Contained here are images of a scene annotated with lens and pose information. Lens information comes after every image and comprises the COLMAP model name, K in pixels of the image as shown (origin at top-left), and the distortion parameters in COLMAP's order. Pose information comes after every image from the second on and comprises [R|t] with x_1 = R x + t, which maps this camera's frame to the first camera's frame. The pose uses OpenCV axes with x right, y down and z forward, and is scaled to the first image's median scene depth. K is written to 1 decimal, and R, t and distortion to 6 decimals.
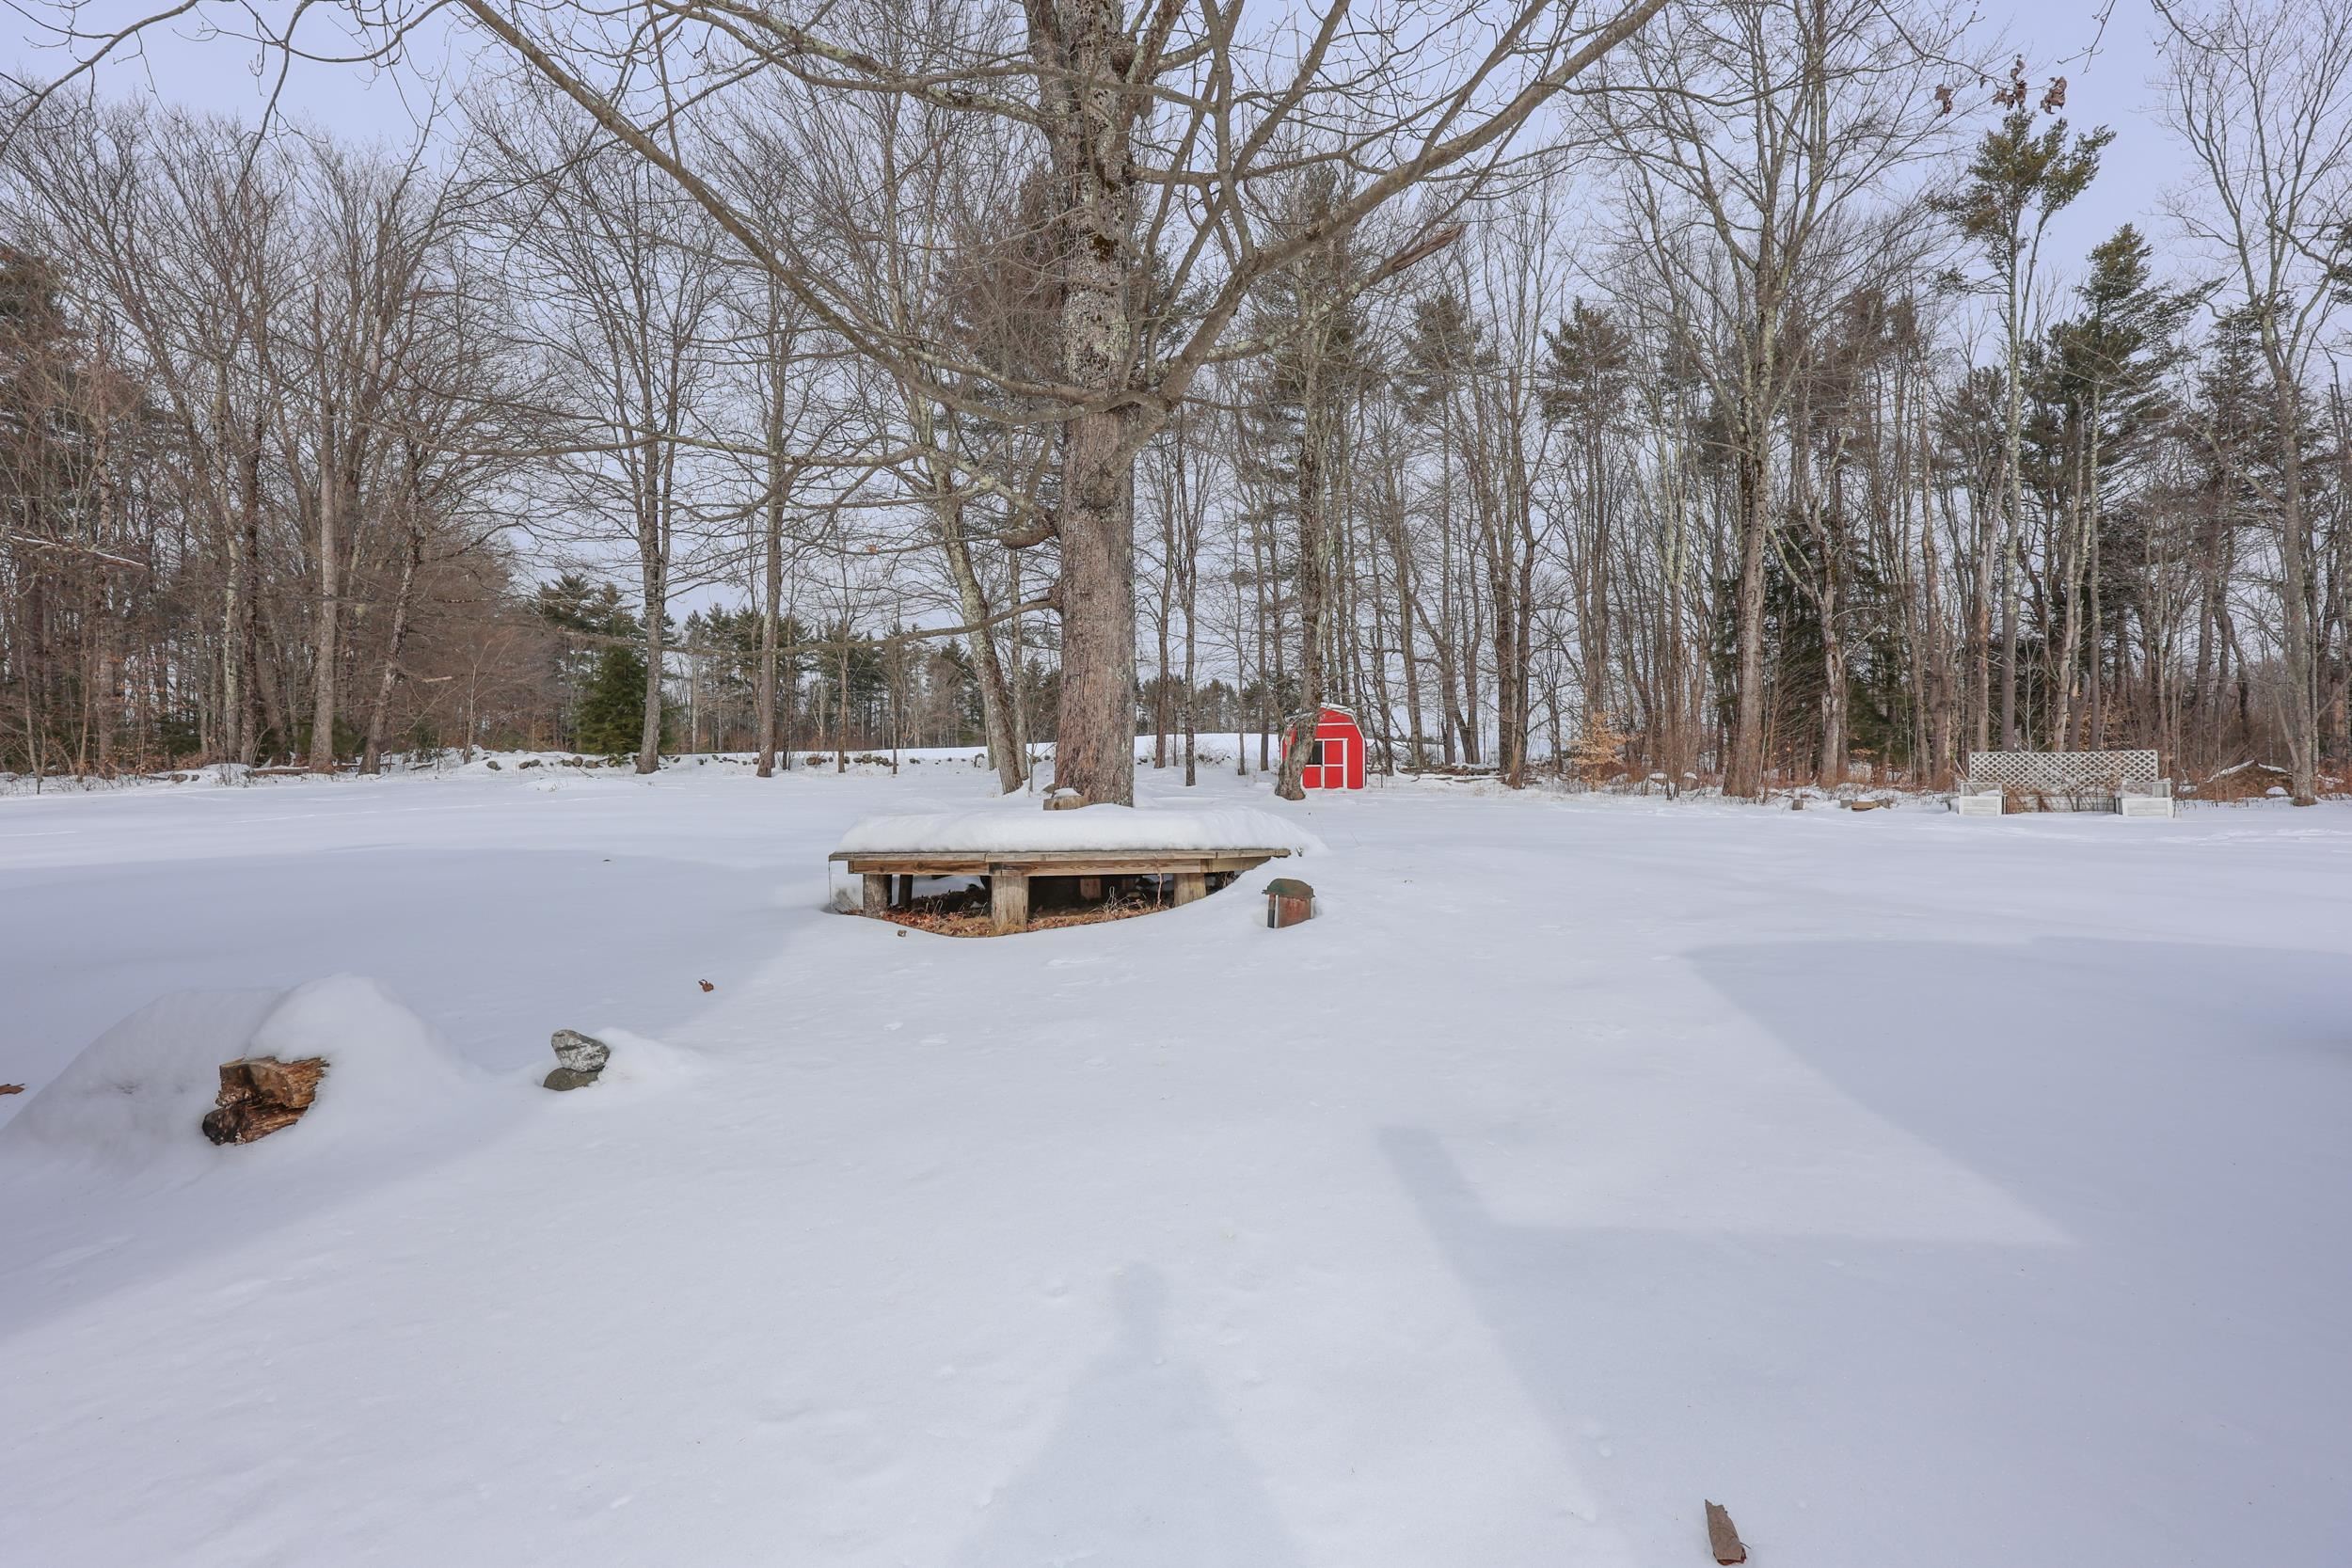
lens RADIAL K [[905.7, 0, 1174.7], [0, 905.7, 777.8], [0, 0, 1]] dist [-0.000254, -0.000346]
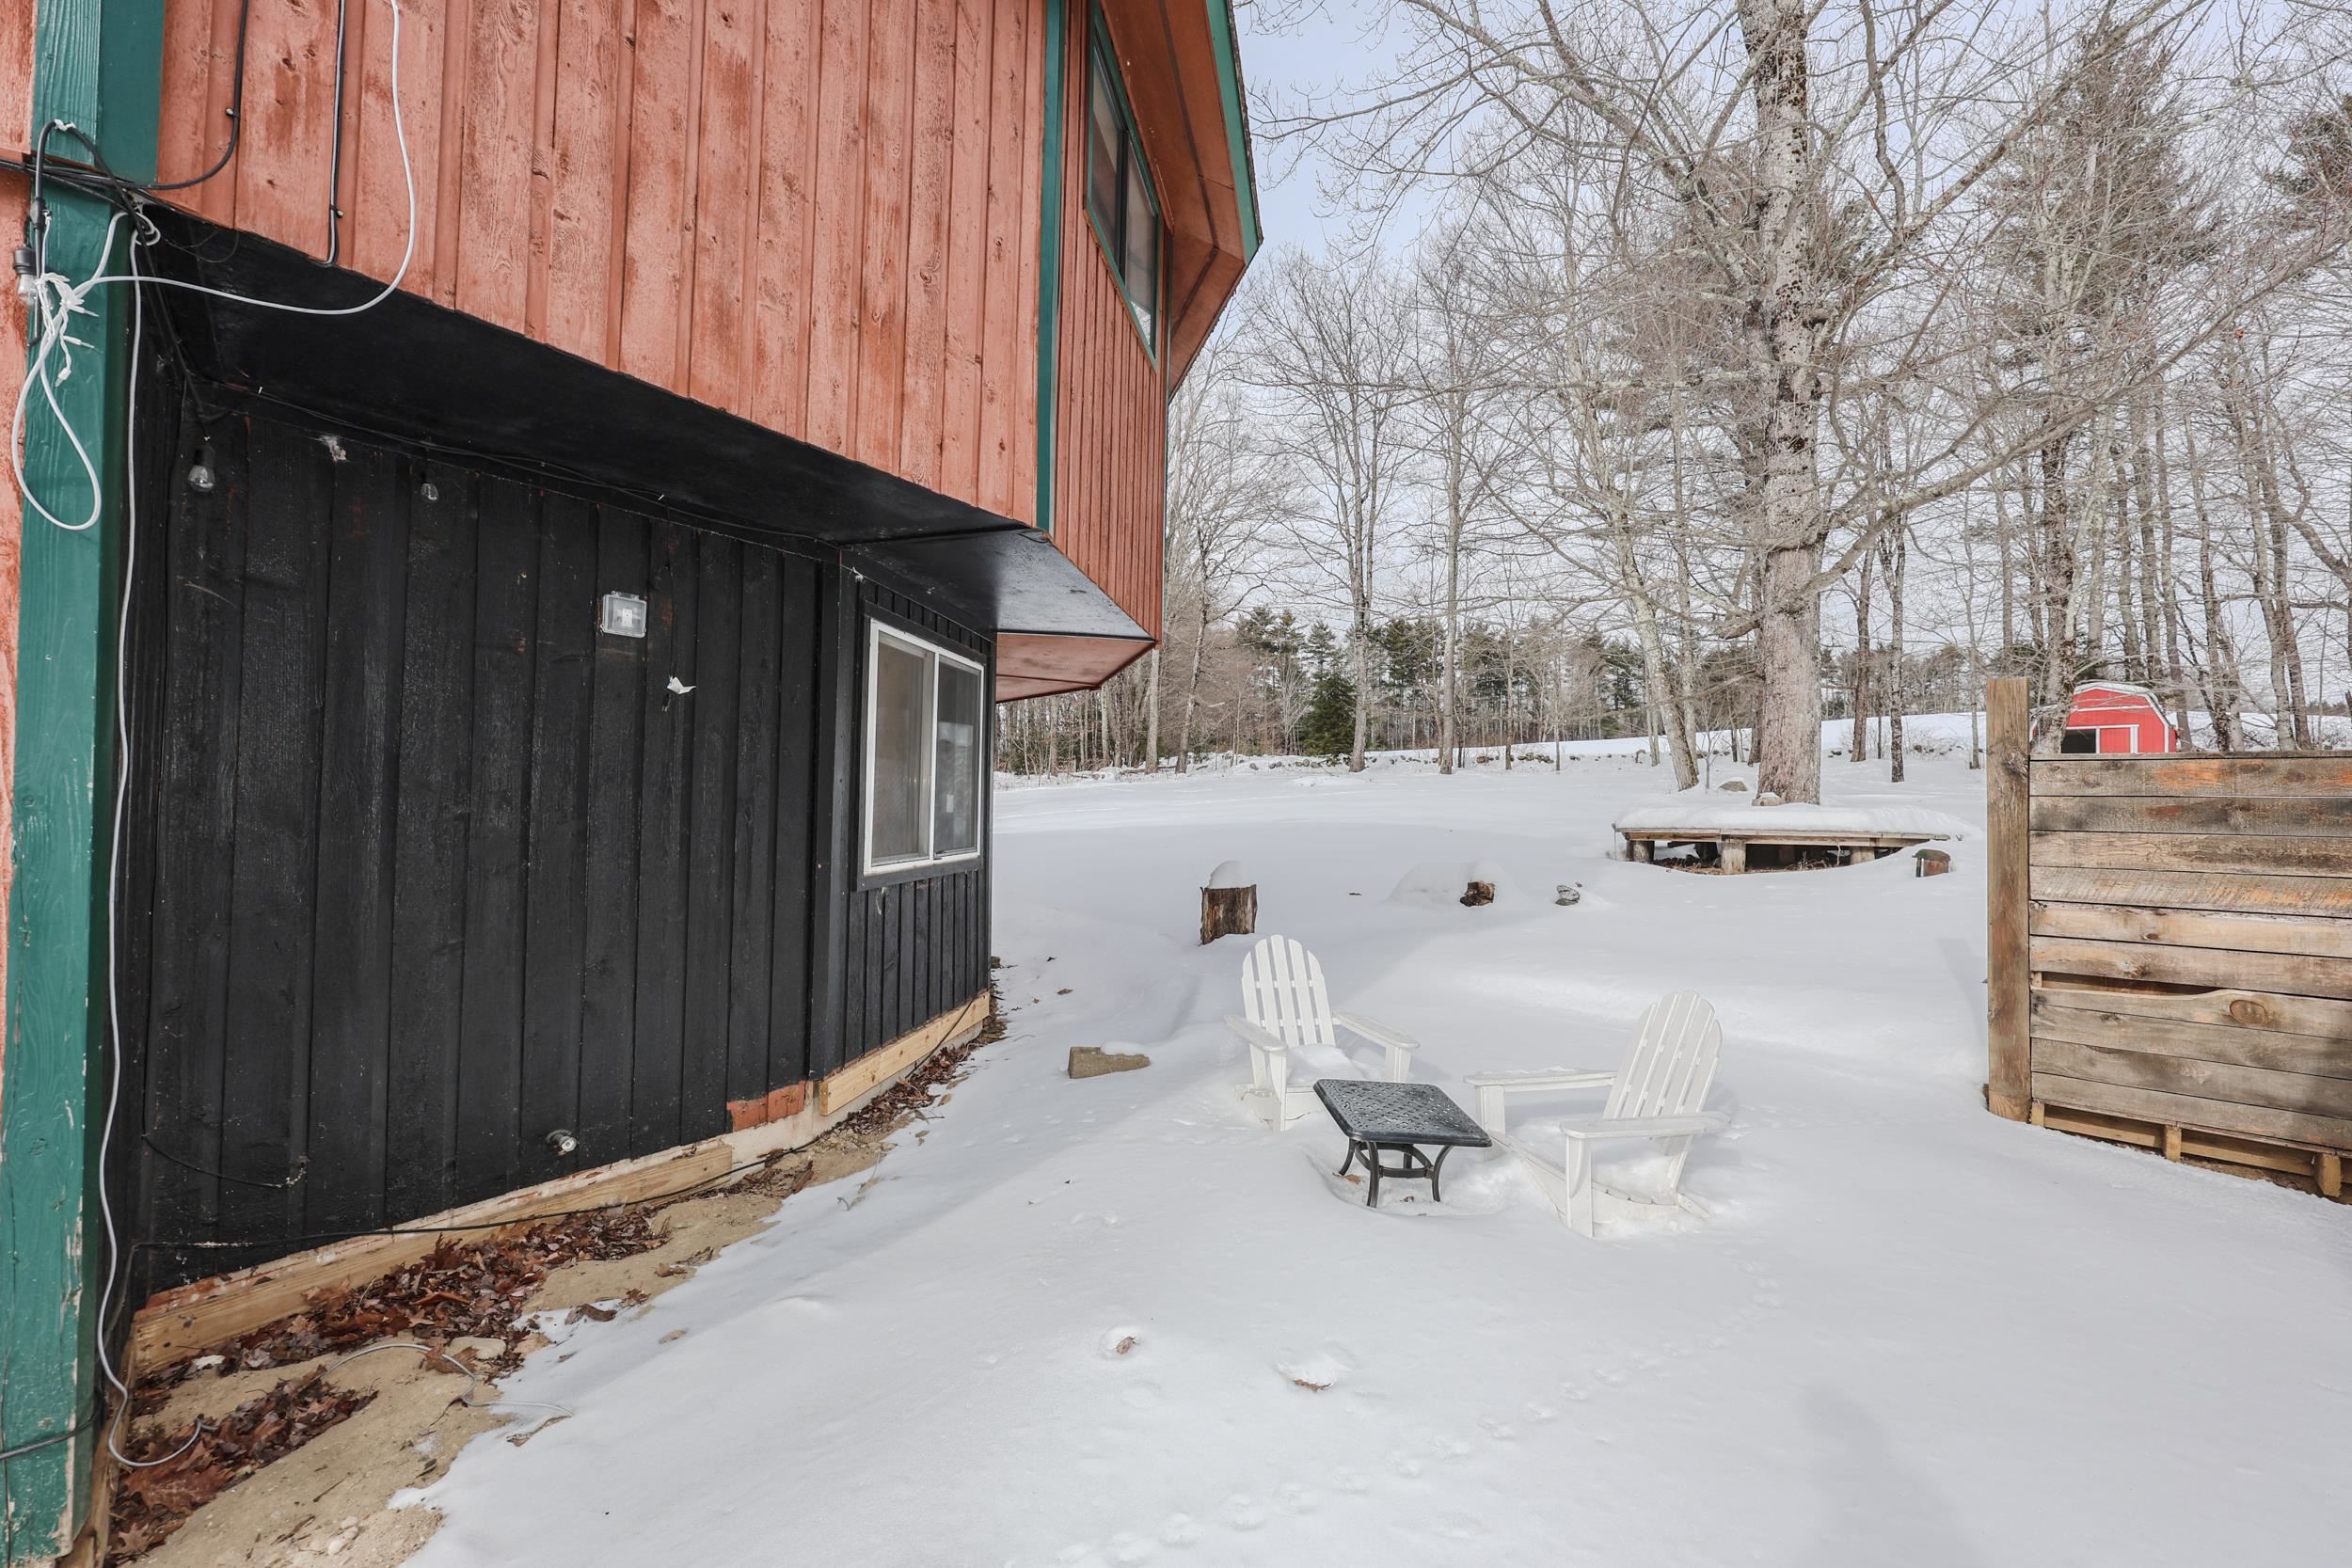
lens RADIAL K [[919.9, 0, 1185.3], [0, 919.9, 784.9], [0, 0, 1]] dist [-0.001580, -0.000660]
pose [[0.794873, 0.003085, -0.606768, 0.008118], [0.006654, 0.999883, 0.013801, -0.005434], [0.606739, -0.015007, 0.794759, -0.160434]]
